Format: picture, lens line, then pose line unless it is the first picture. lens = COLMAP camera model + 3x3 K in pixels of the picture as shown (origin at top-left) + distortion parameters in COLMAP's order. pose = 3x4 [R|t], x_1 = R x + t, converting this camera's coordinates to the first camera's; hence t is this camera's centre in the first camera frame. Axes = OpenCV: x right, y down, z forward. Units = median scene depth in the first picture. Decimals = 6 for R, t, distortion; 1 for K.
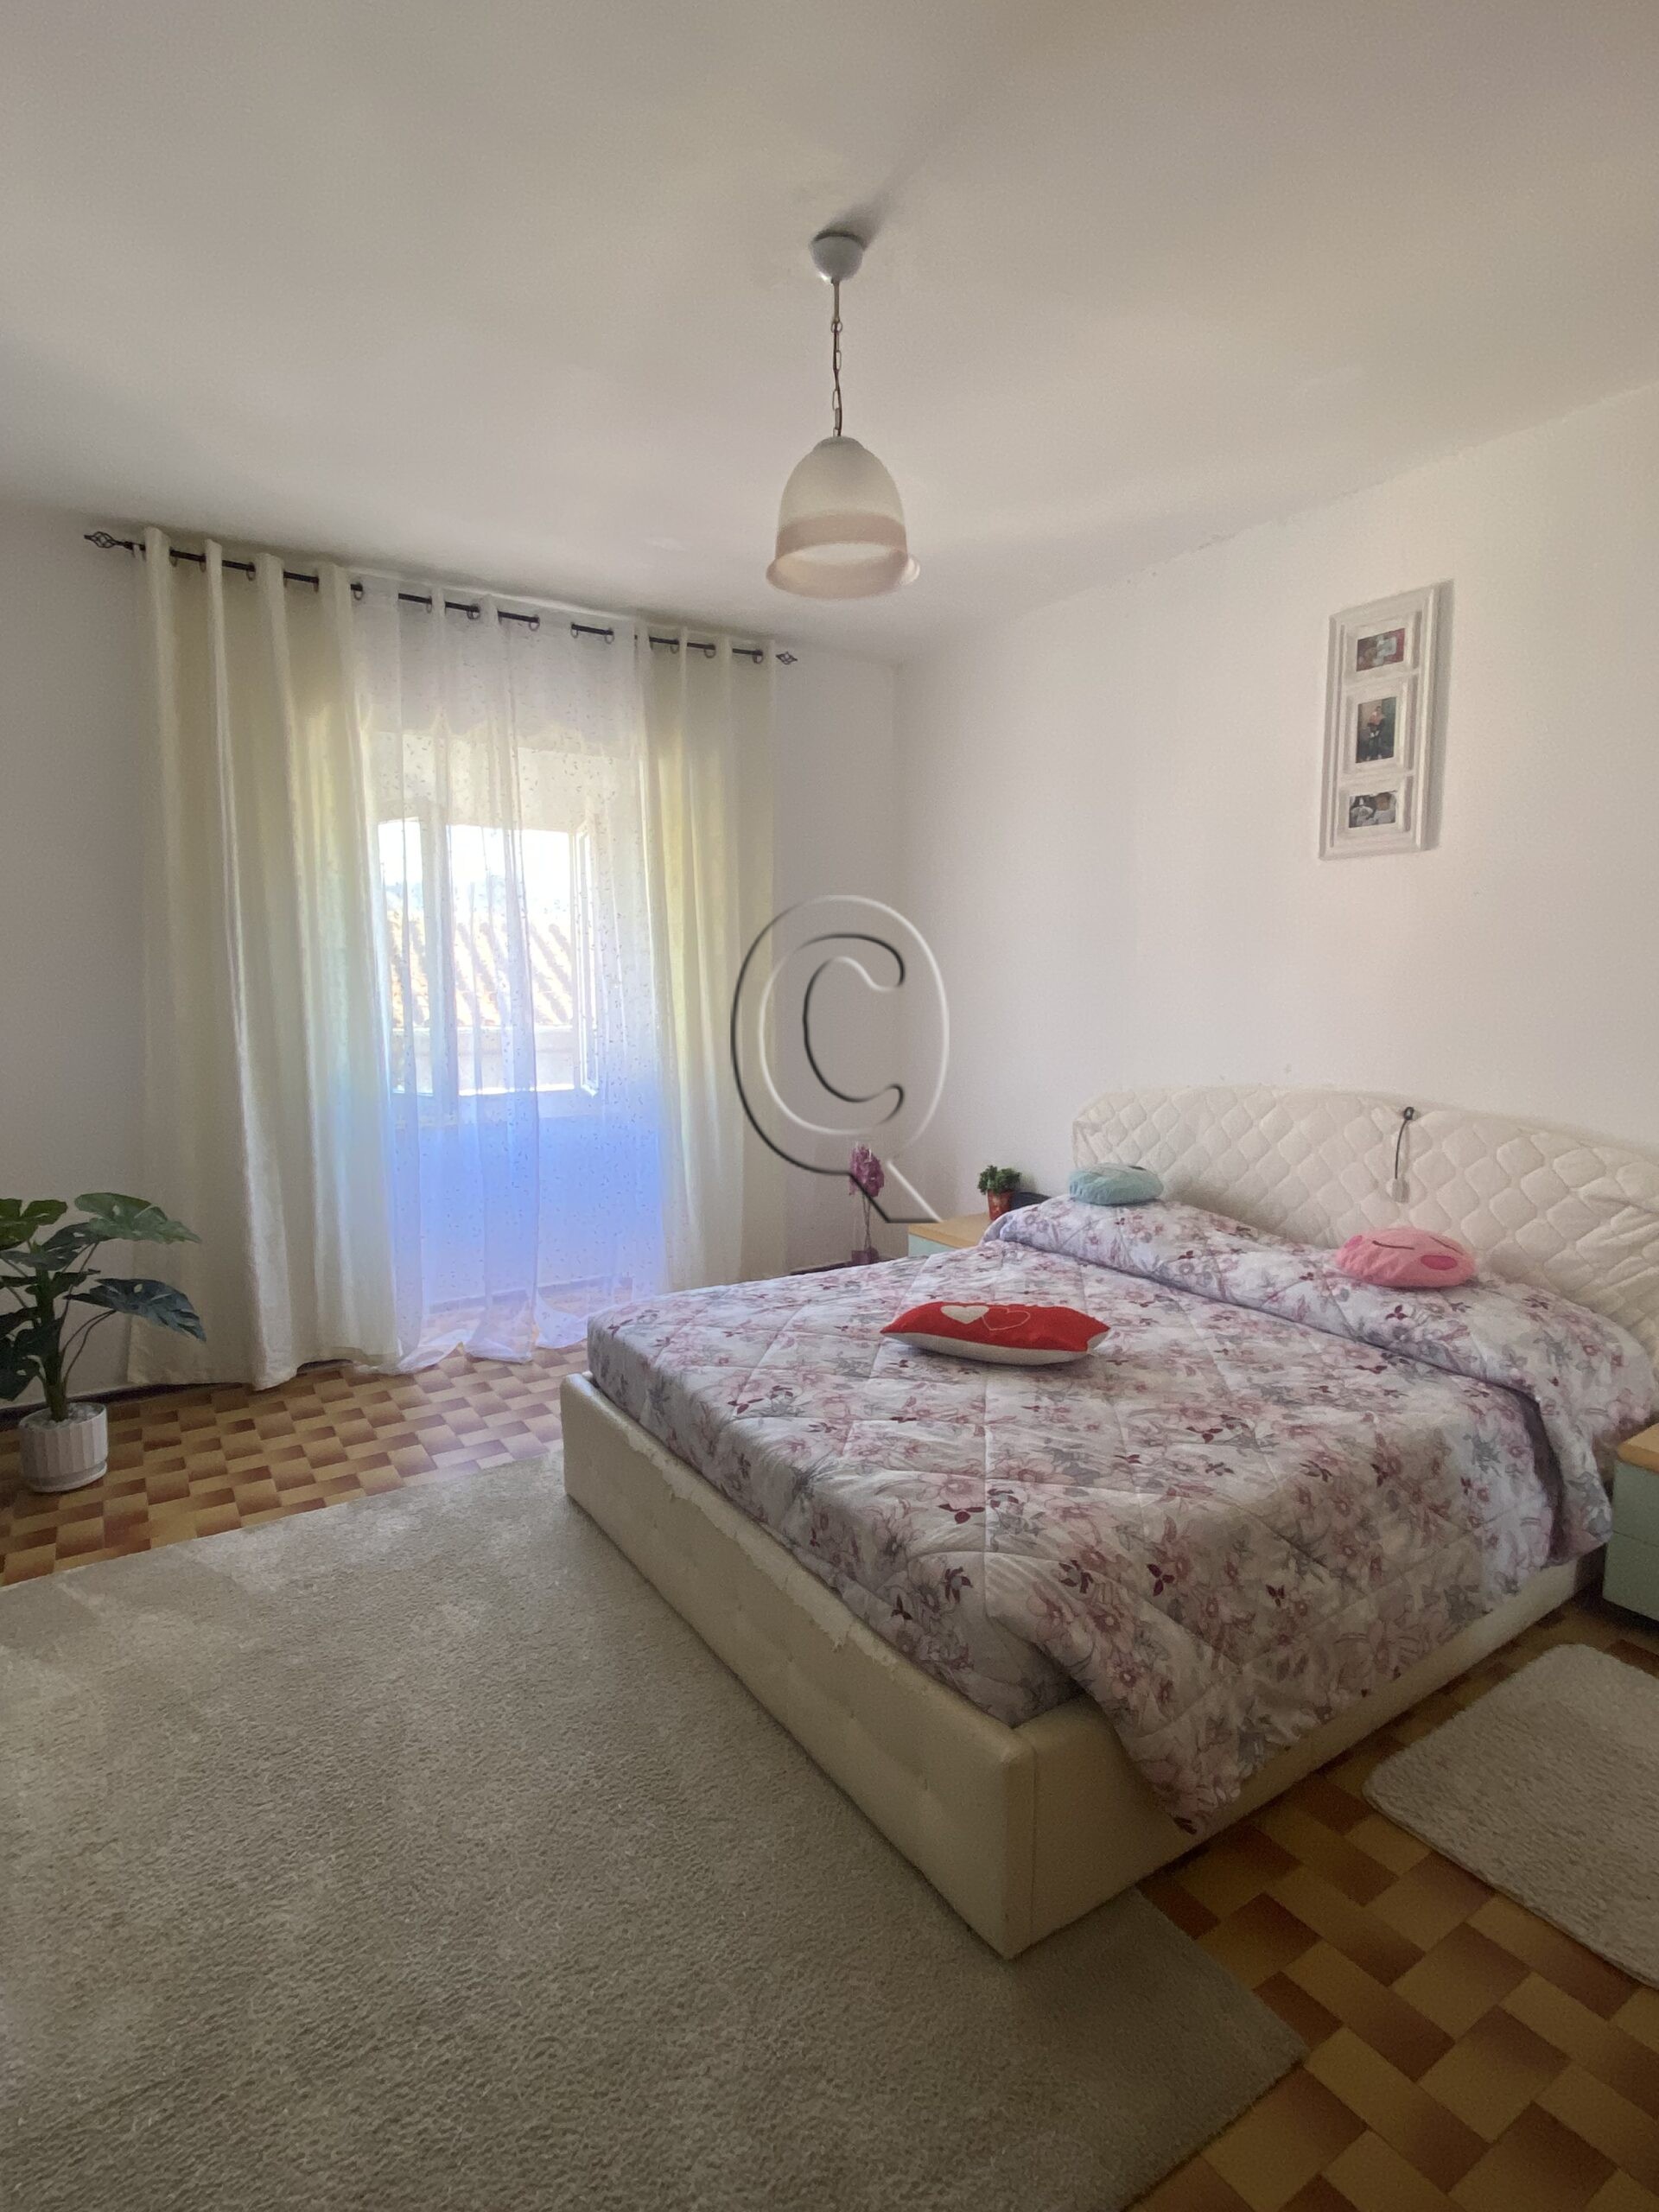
lens RADIAL K [[1111.3, 0, 826.0], [0, 1111.3, 1074.2], [0, 0, 1]] dist [0.003034, -0.000198]
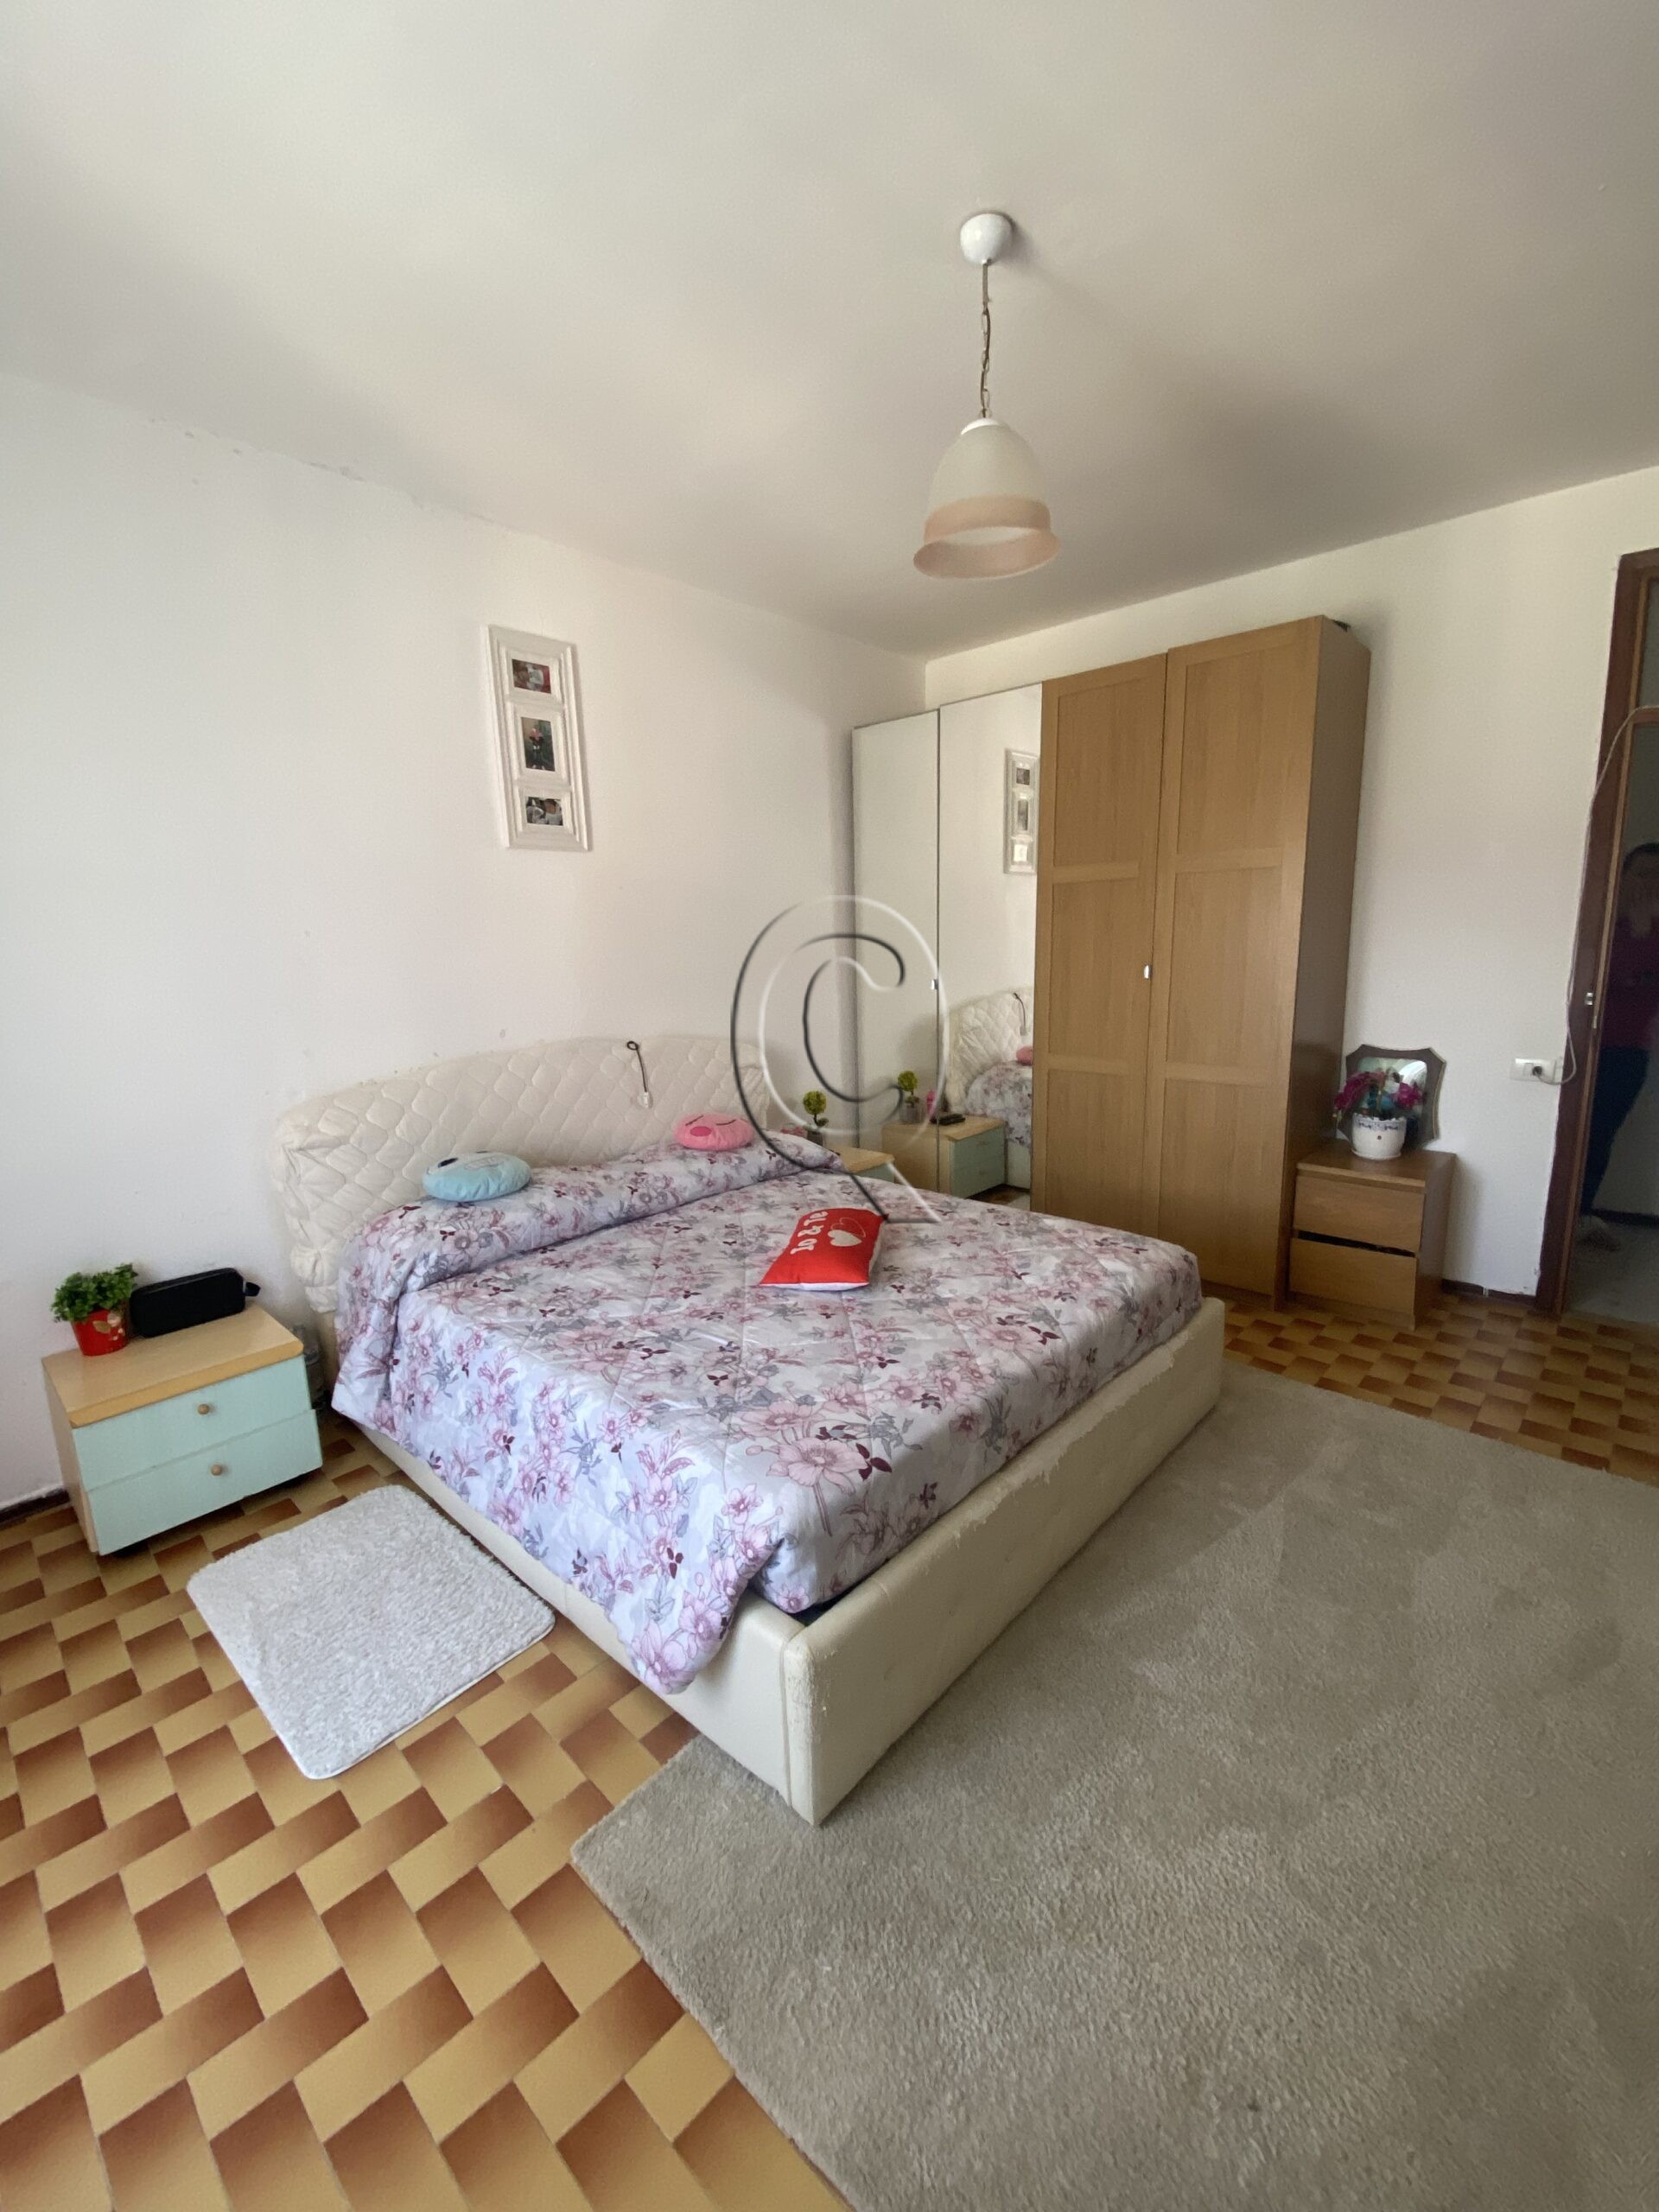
lens RADIAL K [[887.3, 0, 831.9], [0, 887.3, 1096.2], [0, 0, 1]] dist [0.027459, -0.025857]
pose [[-0.234559, -0.171869, 0.956788, -0.606951], [0.118924, 0.971780, 0.203717, -0.099112], [-0.964800, 0.161568, -0.207501, 0.990903]]
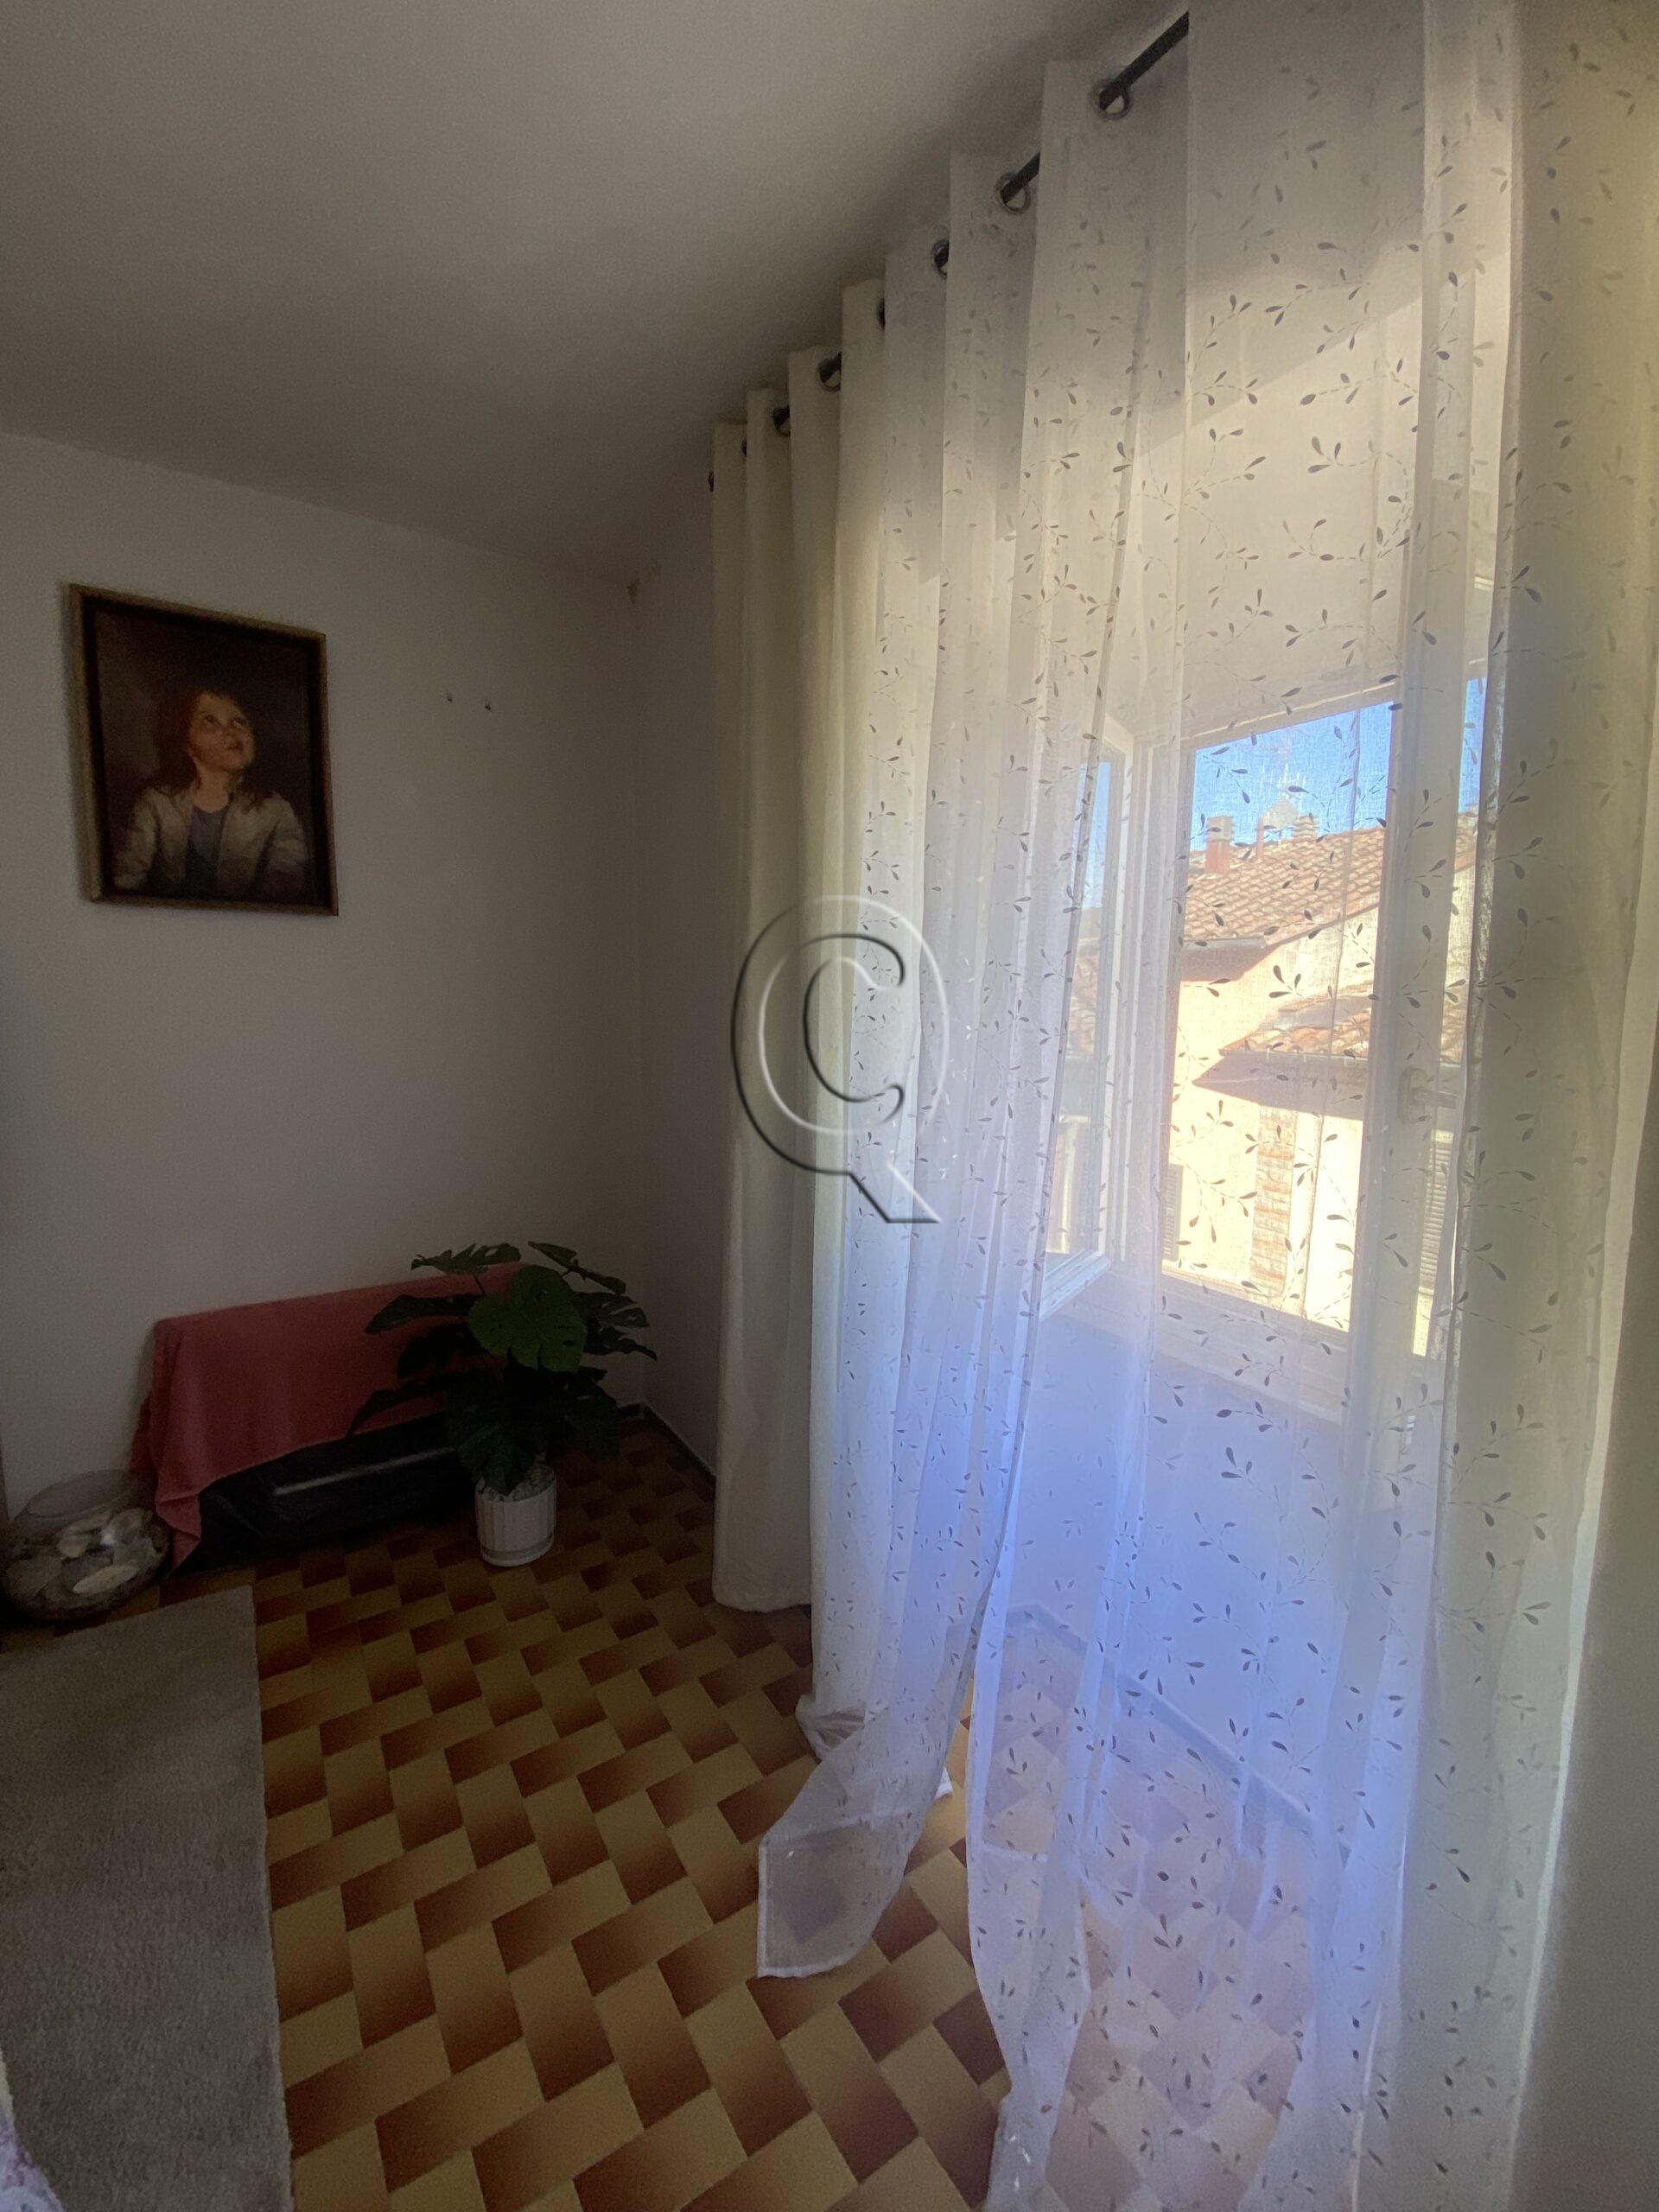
lens RADIAL K [[914.1, 0, 831.4], [0, 914.1, 1089.1], [0, 0, 1]] dist [-0.001531, -0.000180]
pose [[0.006481, 0.114562, -0.993395, 0.058444], [-0.098229, 0.988684, 0.113378, -0.143759], [0.995143, 0.096846, 0.017661, 1.229277]]
